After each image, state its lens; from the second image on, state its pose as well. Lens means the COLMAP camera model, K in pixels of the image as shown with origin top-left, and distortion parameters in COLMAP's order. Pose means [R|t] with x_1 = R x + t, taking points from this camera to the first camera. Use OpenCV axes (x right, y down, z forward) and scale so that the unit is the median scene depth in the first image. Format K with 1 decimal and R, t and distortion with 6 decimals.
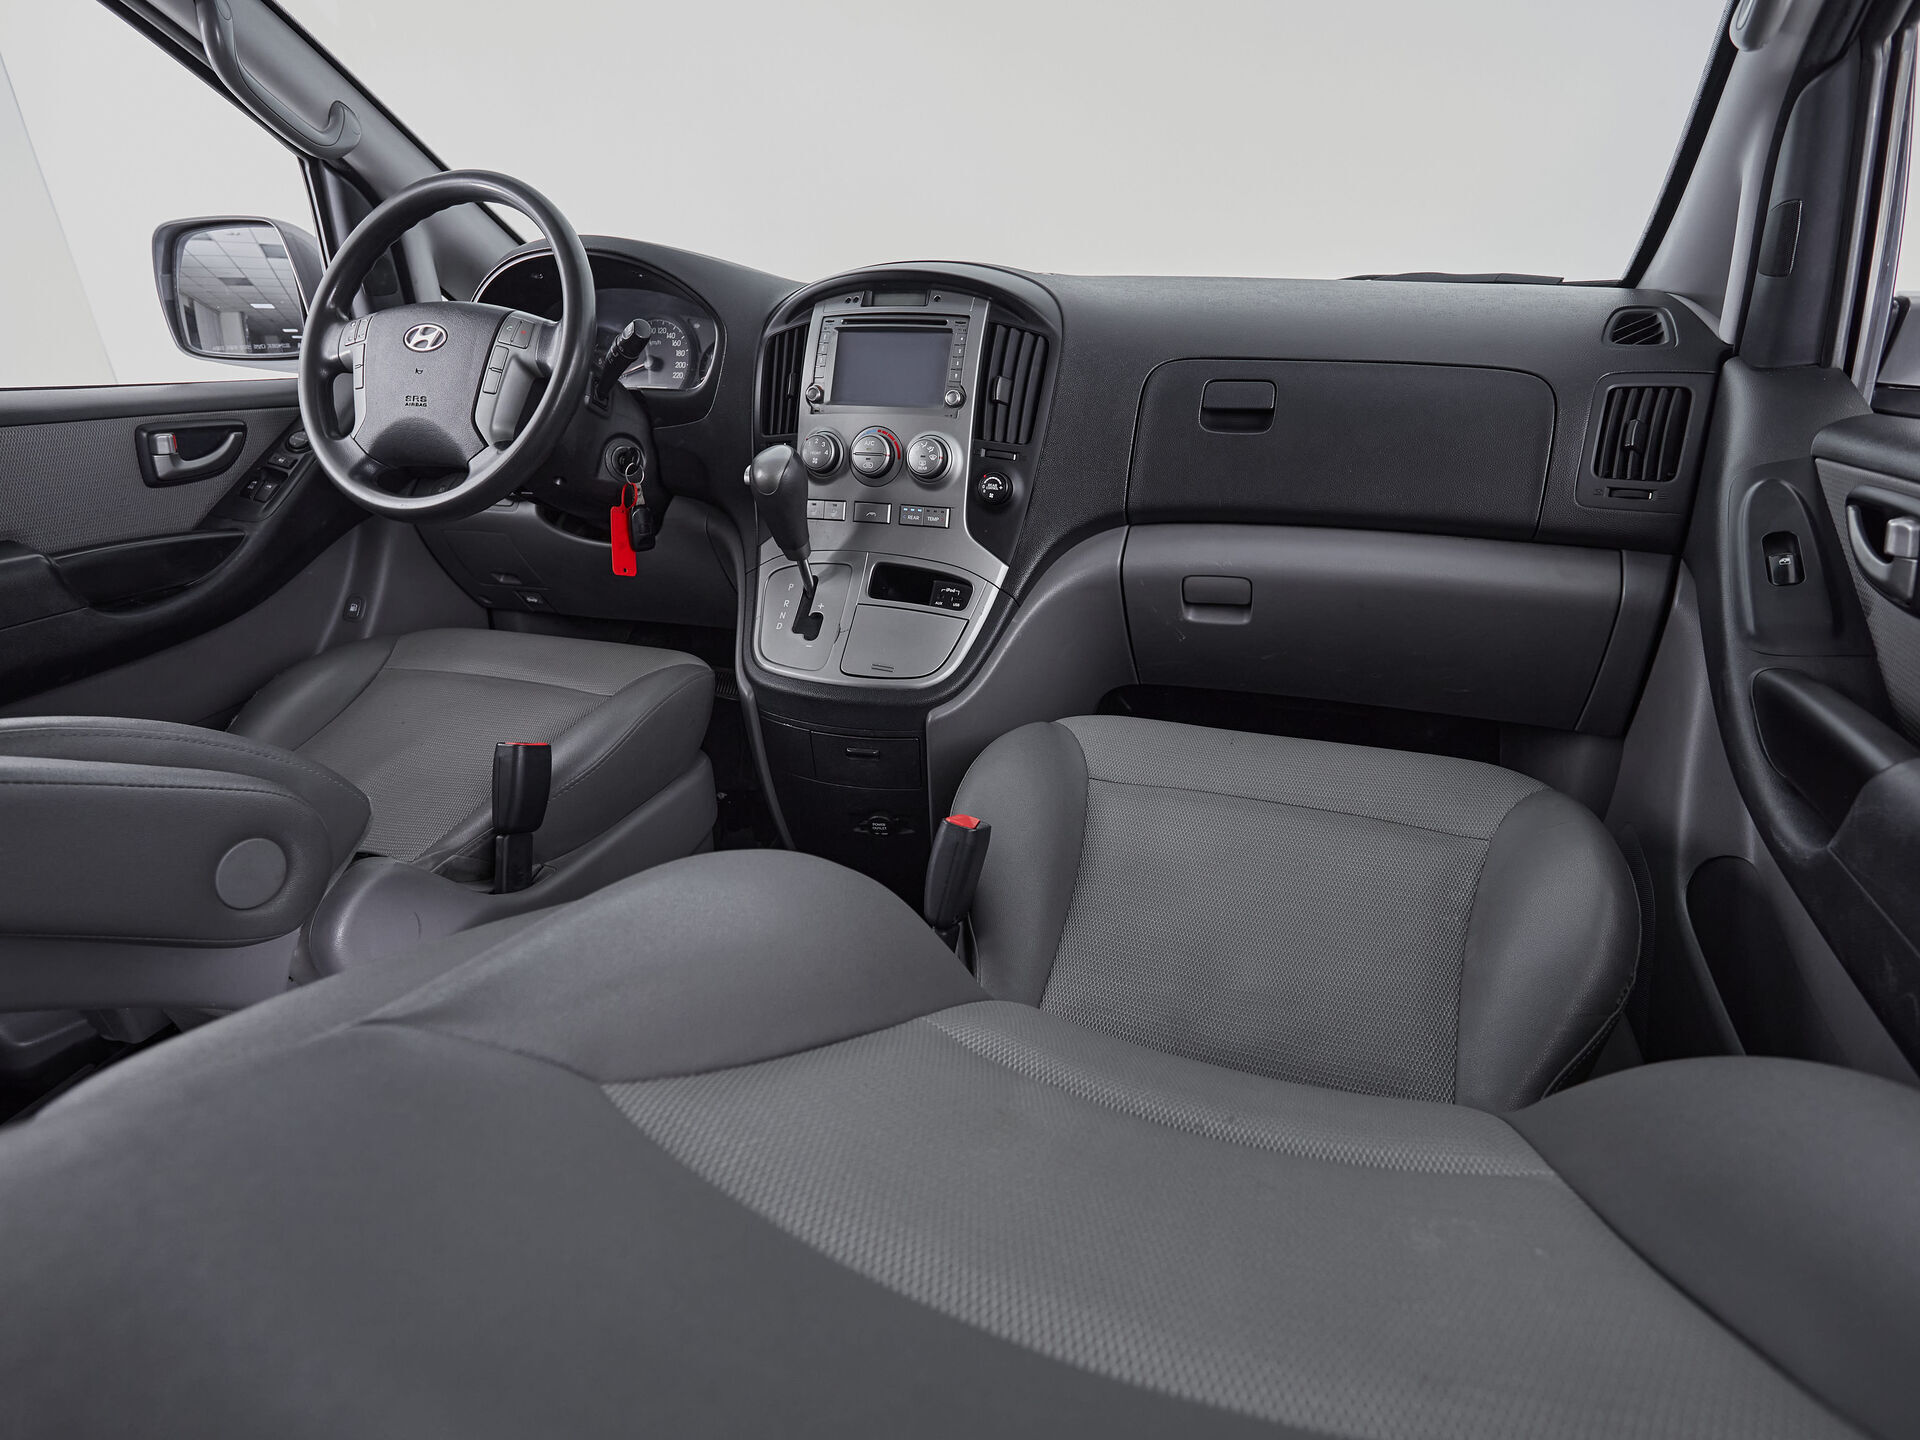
lens RADIAL K [[1028.2, 0, 960.0], [0, 1028.2, 720.0], [0, 0, 1]] dist [-0.000991, -0.001191]
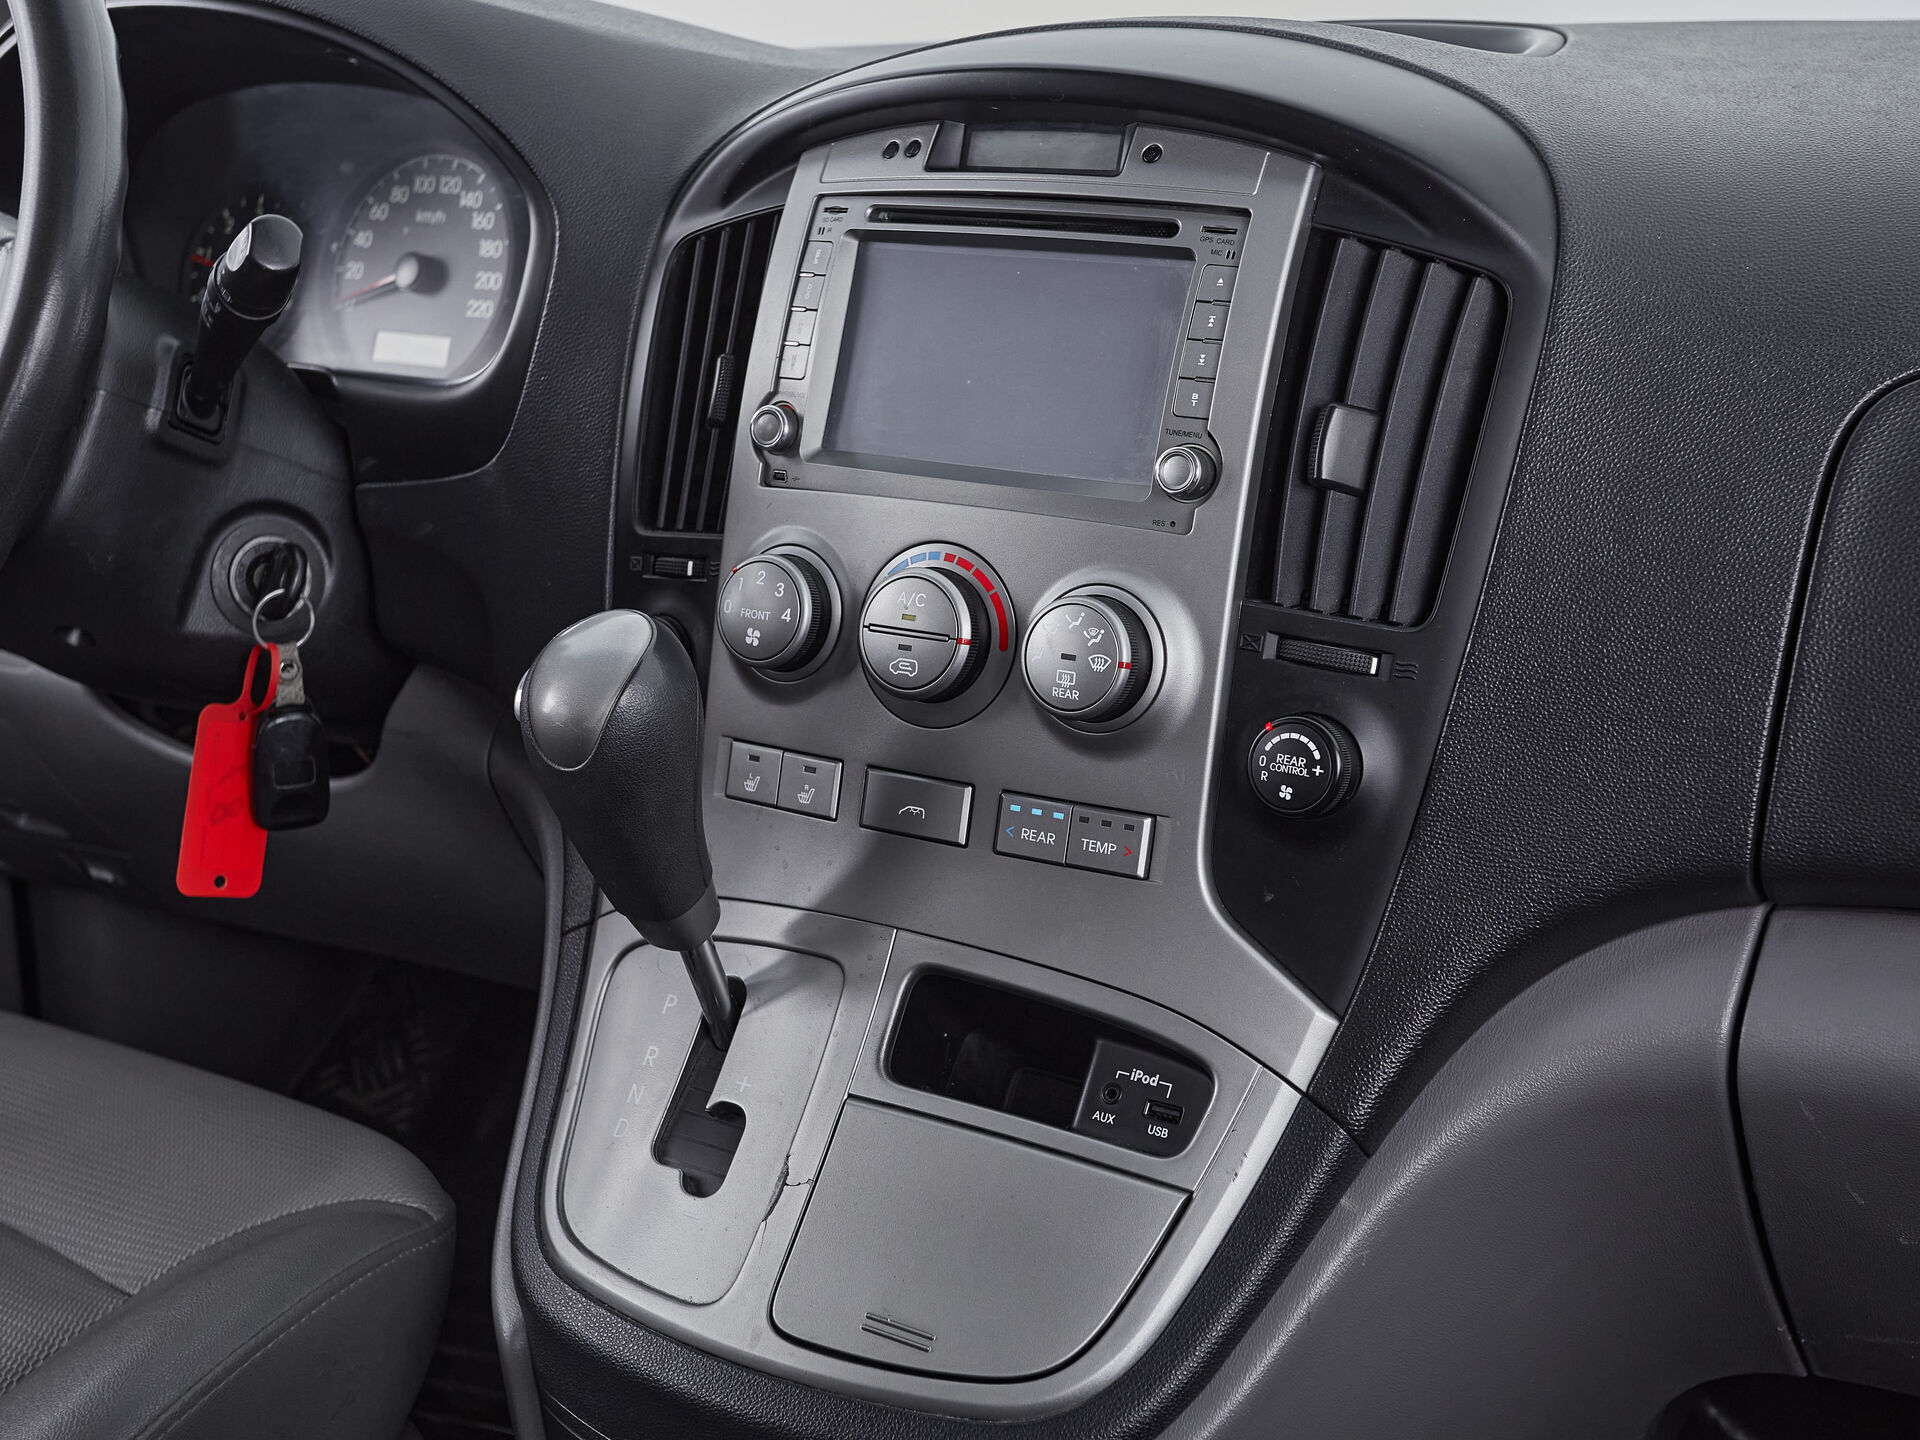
lens RADIAL K [[2480.9, 0, 883.0], [0, 2480.9, 711.9], [0, 0, 1]] dist [0.024045, 0.048341]
pose [[0.974061, 0.050039, -0.220685, 0.073291], [-0.068310, 0.994769, -0.075952, -0.173748], [0.215730, 0.089057, 0.972383, 0.252861]]
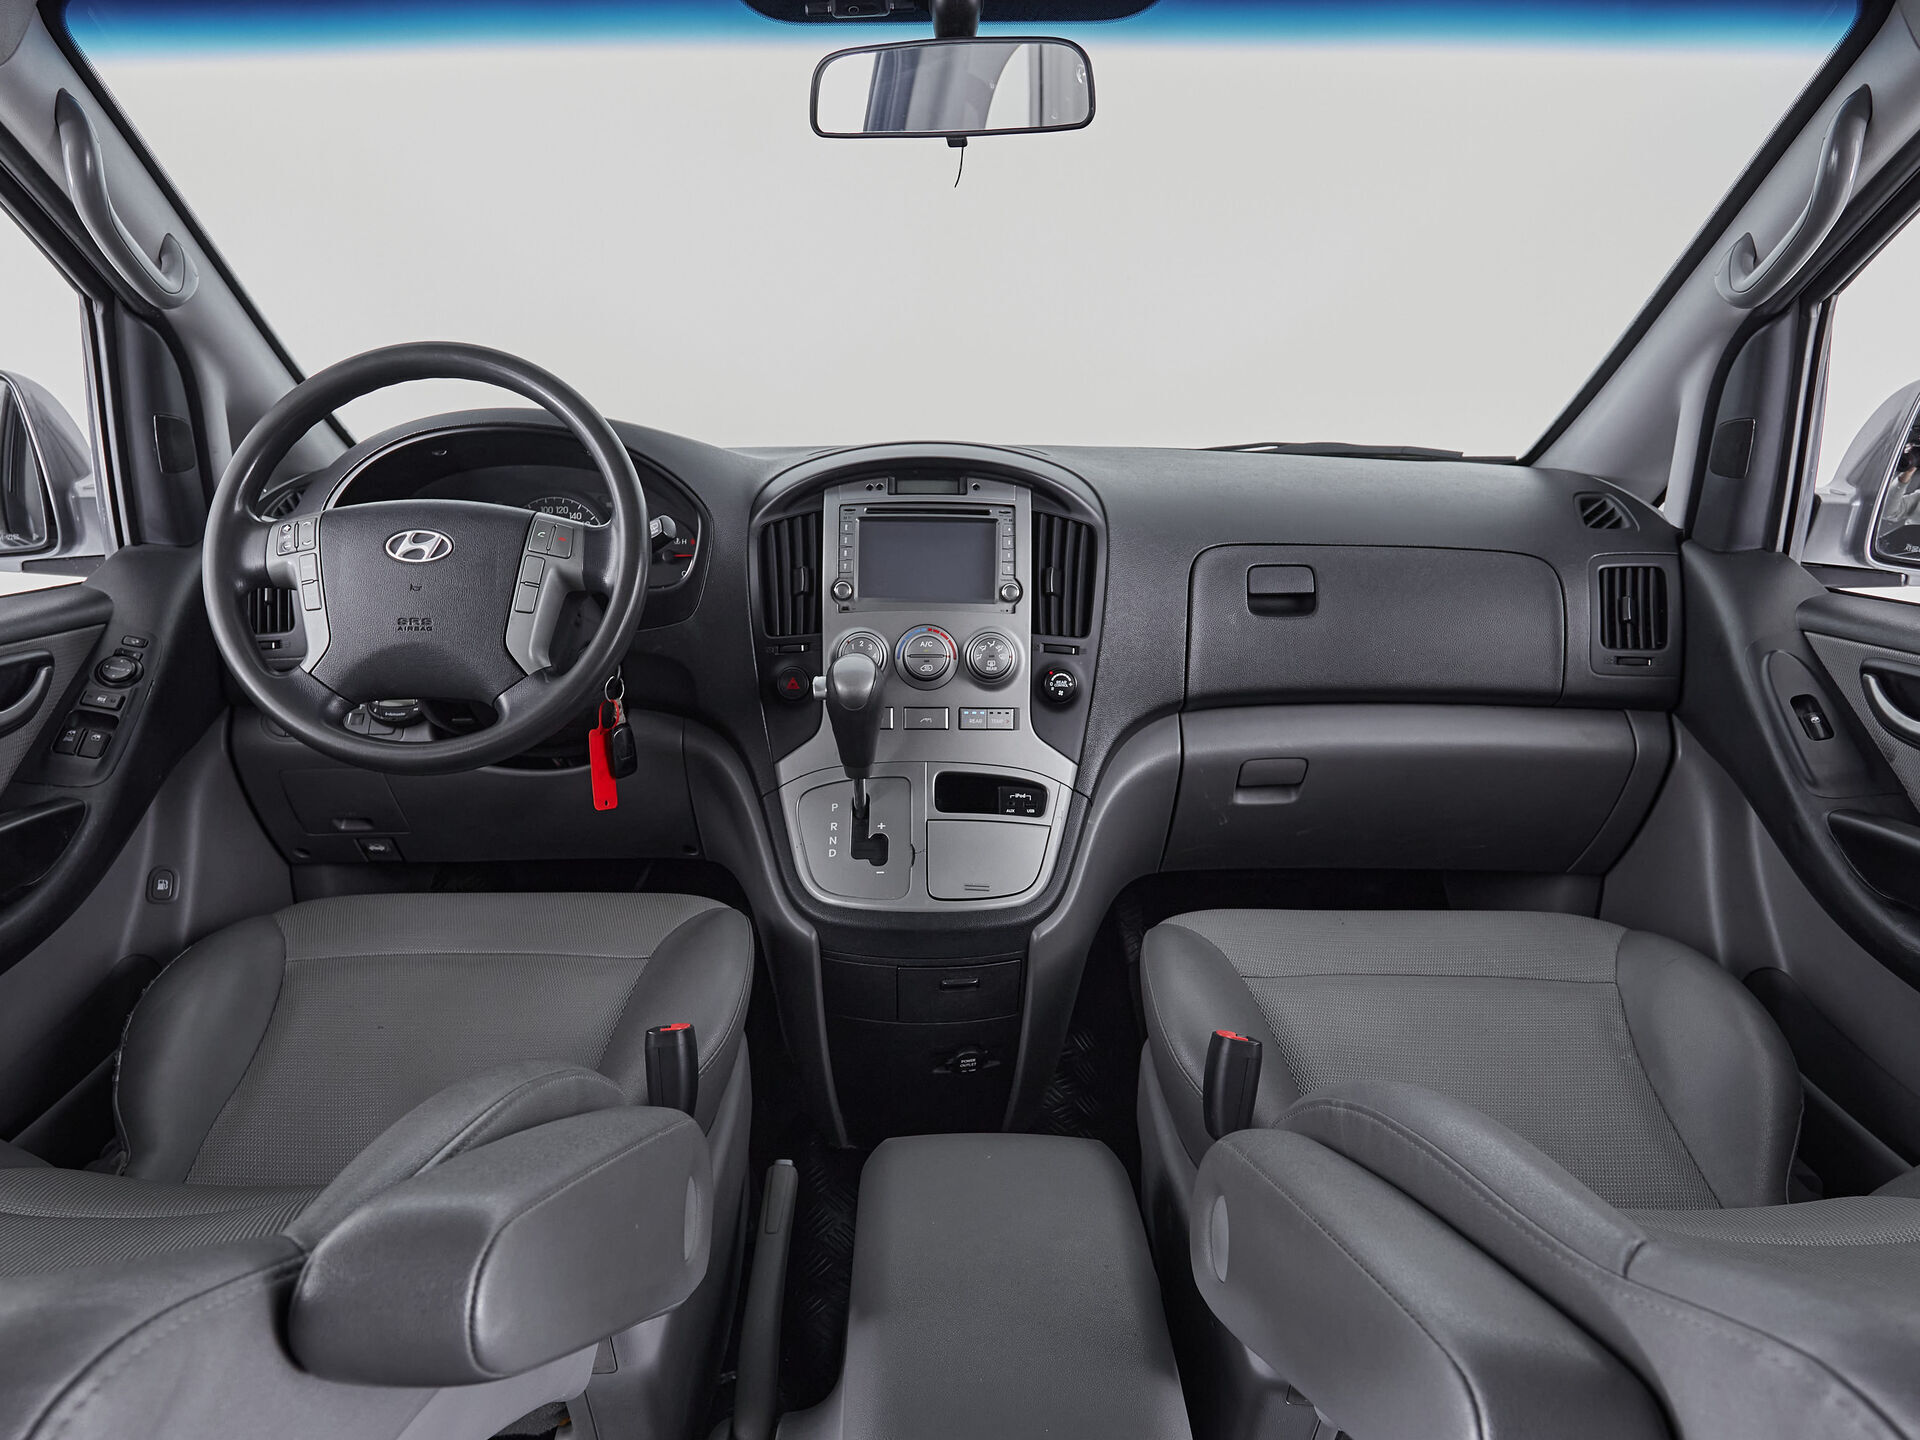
lens RADIAL K [[1267.4, 0, 906.3], [0, 1267.4, 836.5], [0, 0, 1]] dist [-0.003624, 0.001203]
pose [[0.940750, -0.101437, 0.323574, -0.480201], [0.117842, 0.992534, -0.031461, -0.066153], [-0.317967, 0.067727, 0.945680, -0.044183]]
